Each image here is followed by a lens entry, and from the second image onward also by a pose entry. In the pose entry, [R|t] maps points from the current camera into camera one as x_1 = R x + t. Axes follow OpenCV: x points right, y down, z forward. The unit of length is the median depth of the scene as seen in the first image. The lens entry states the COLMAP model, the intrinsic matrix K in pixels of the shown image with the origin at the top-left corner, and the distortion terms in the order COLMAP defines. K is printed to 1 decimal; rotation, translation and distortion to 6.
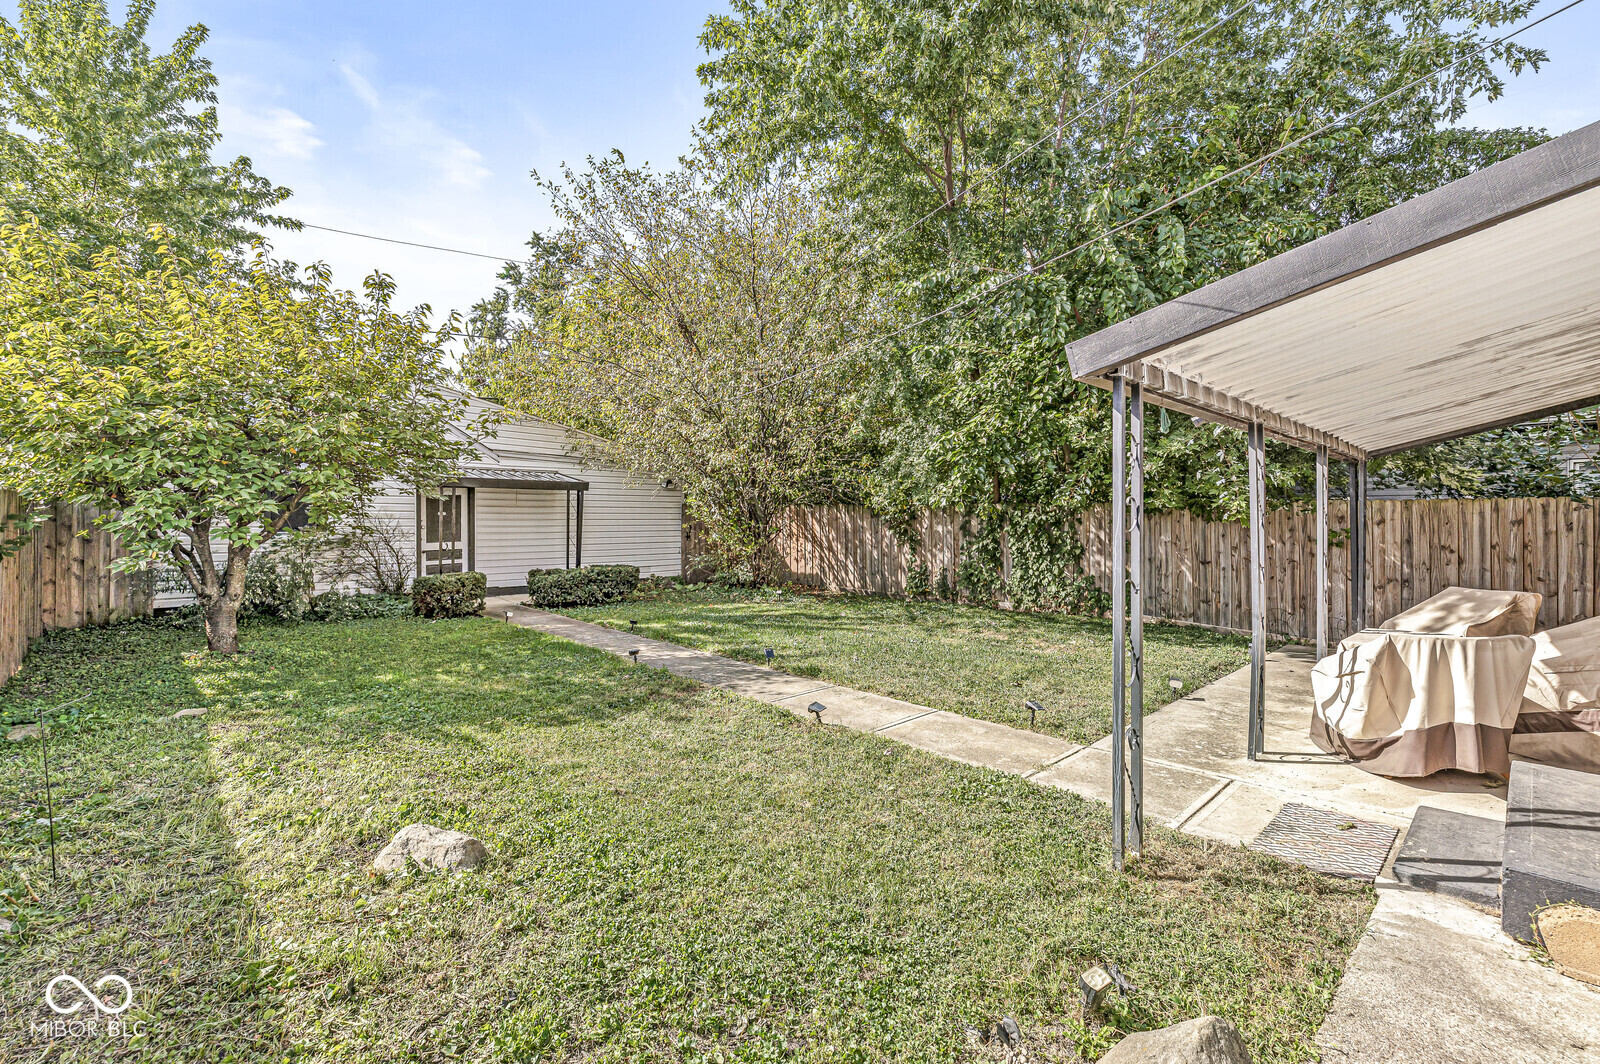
lens RADIAL K [[684.4, 0, 801.0], [0, 684.4, 517.7], [0, 0, 1]] dist [-0.003890, 0.000840]
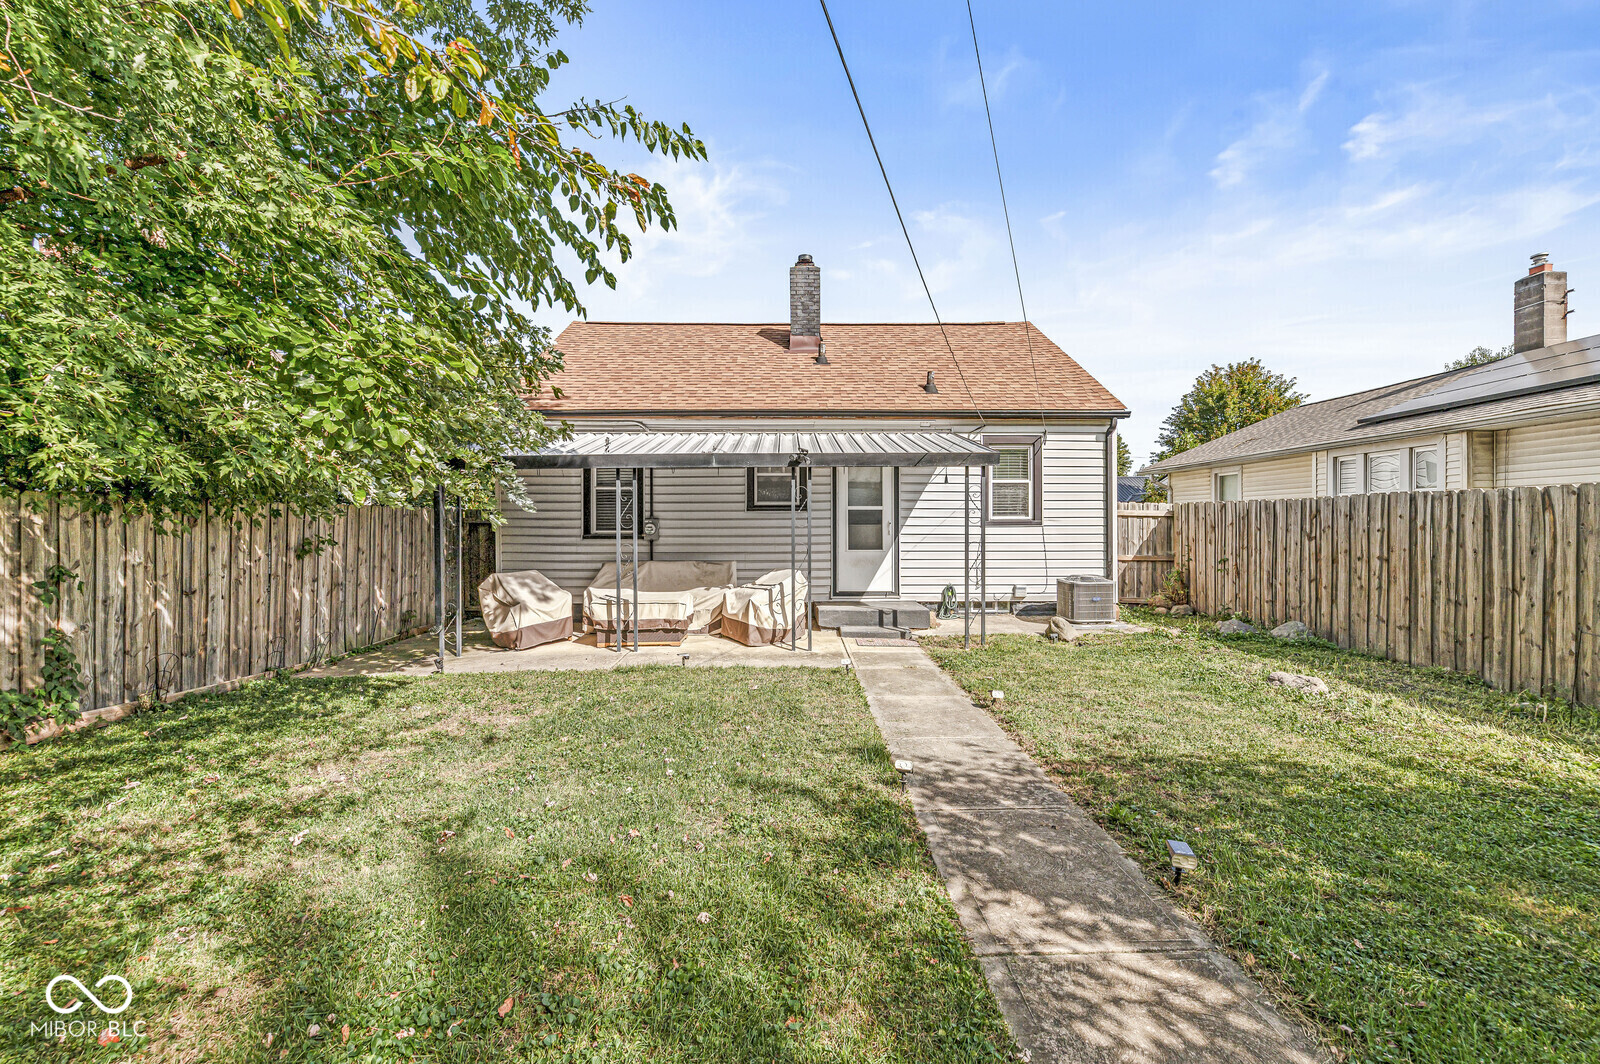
lens RADIAL K [[684.4, 0, 802.2], [0, 684.4, 524.2], [0, 0, 1]] dist [-0.003890, 0.000840]
pose [[-0.732138, -0.002886, 0.681150, -0.194415], [0.001763, 0.999980, 0.006132, 0.000304], [-0.681154, 0.005690, -0.732118, 0.804291]]
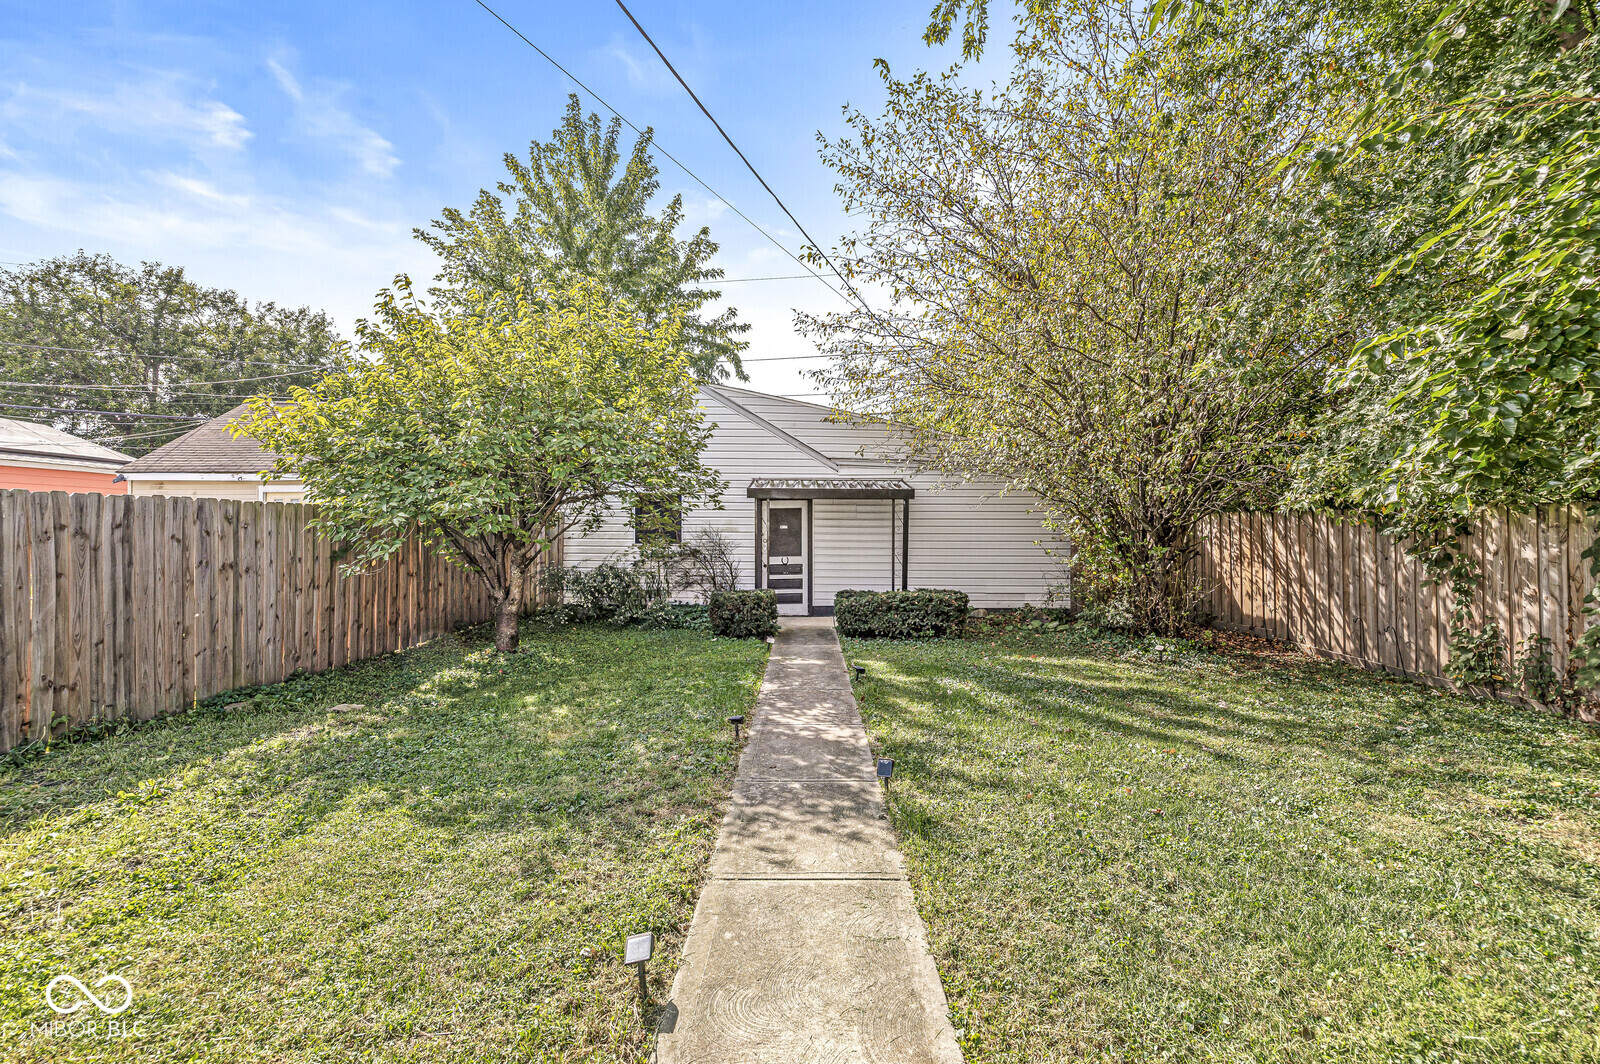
lens RADIAL K [[684.4, 0, 806.2], [0, 684.4, 530.6], [0, 0, 1]] dist [-0.003890, 0.000840]
pose [[0.723051, -0.001331, -0.690793, 0.166370], [0.000046, 0.999998, -0.001878, 0.001037], [0.690794, 0.001326, 0.723050, 0.302888]]
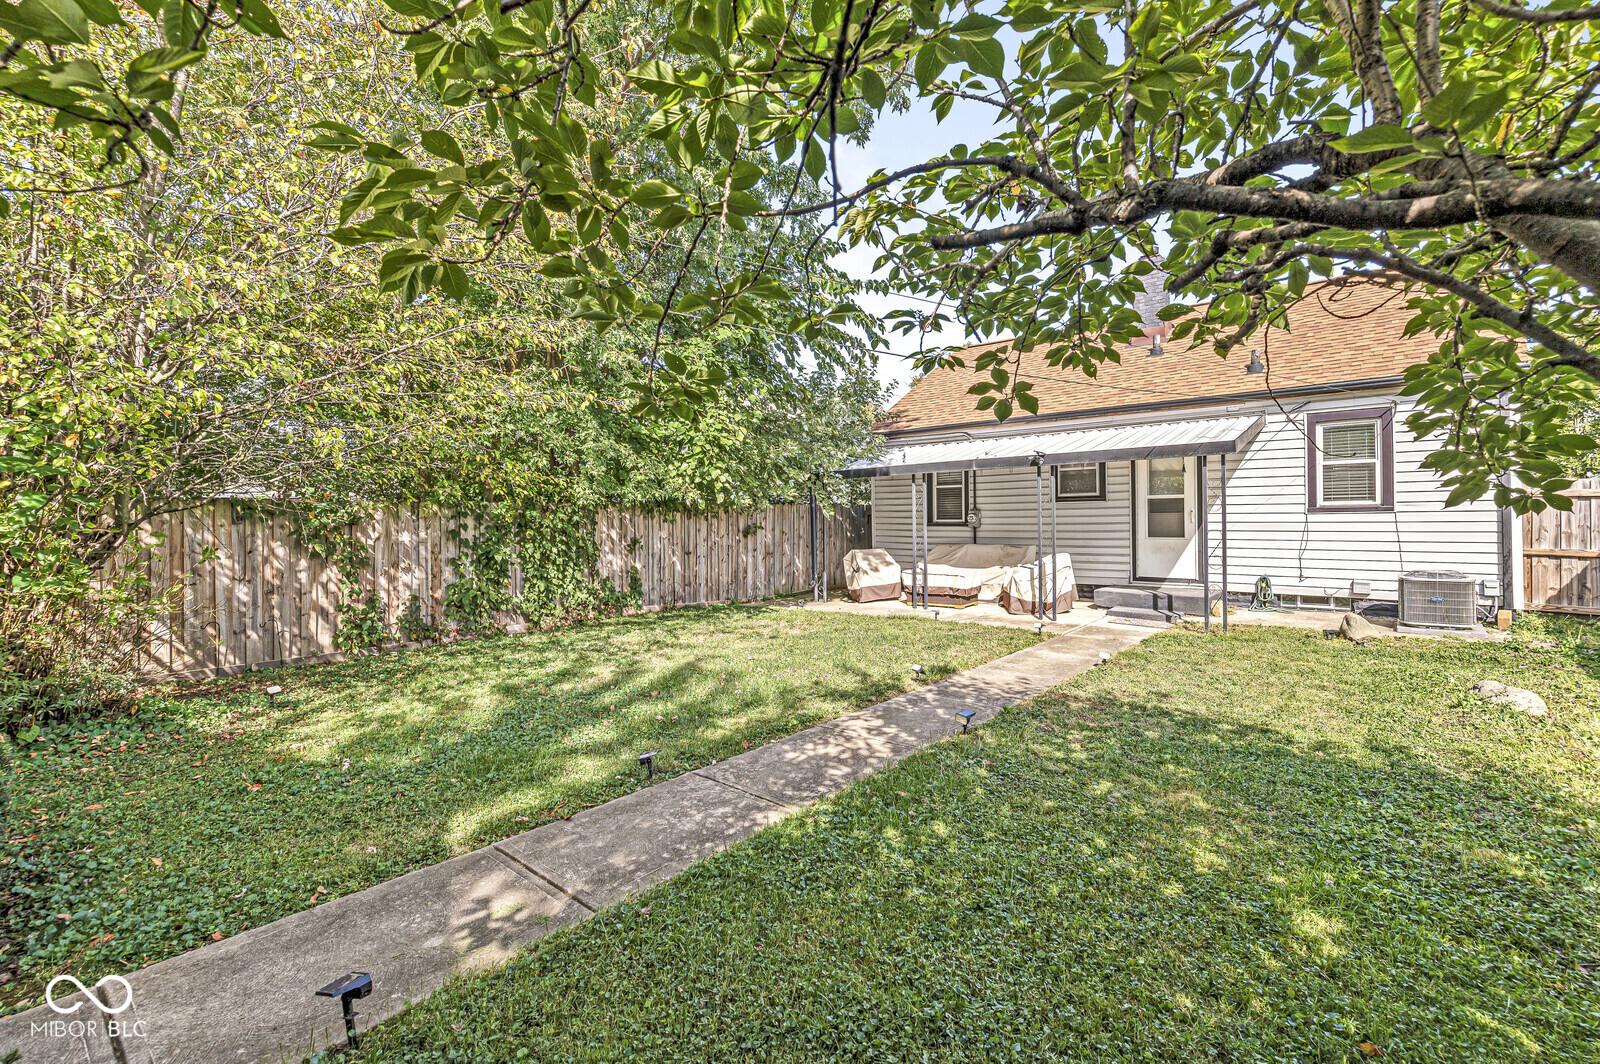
lens RADIAL K [[684.4, 0, 802.1], [0, 684.4, 522.3], [0, 0, 1]] dist [-0.003890, 0.000840]
pose [[-0.090648, -0.011586, 0.995816, -0.487606], [0.016458, 0.999778, 0.013130, -0.000986], [-0.995747, 0.017580, -0.090437, 0.677006]]
